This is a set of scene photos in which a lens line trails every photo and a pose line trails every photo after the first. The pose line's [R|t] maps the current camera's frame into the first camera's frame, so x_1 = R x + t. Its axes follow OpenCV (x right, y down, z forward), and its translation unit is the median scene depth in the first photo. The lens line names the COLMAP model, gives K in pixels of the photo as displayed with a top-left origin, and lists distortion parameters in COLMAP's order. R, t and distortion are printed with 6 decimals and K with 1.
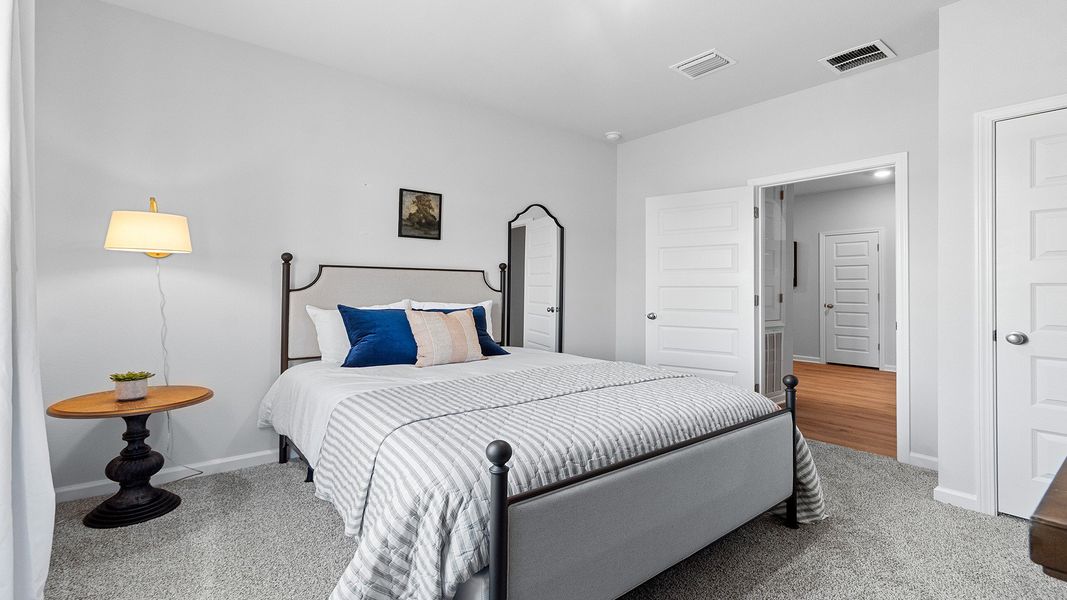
lens RADIAL K [[492.0, 0, 533.7], [0, 492.0, 292.1], [0, 0, 1]] dist [-0.000397, 0.001459]
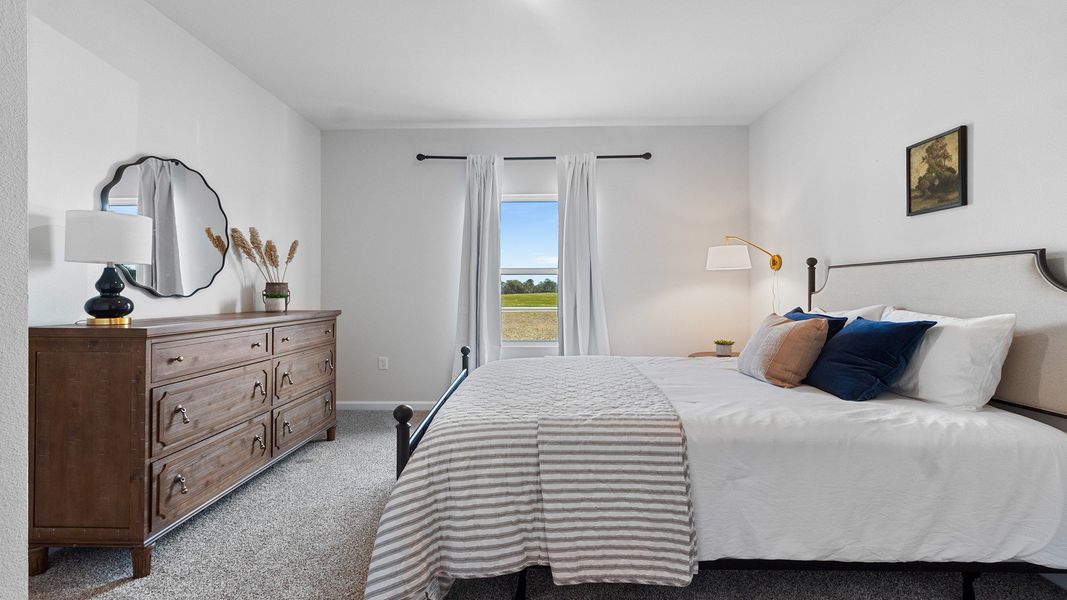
lens RADIAL K [[492.0, 0, 535.3], [0, 492.0, 293.7], [0, 0, 1]] dist [-0.000397, 0.001459]
pose [[-0.606537, 0.001813, -0.795053, 0.603574], [-0.006154, 0.999957, 0.006976, -0.002341], [0.795032, 0.009124, -0.606499, 0.987858]]
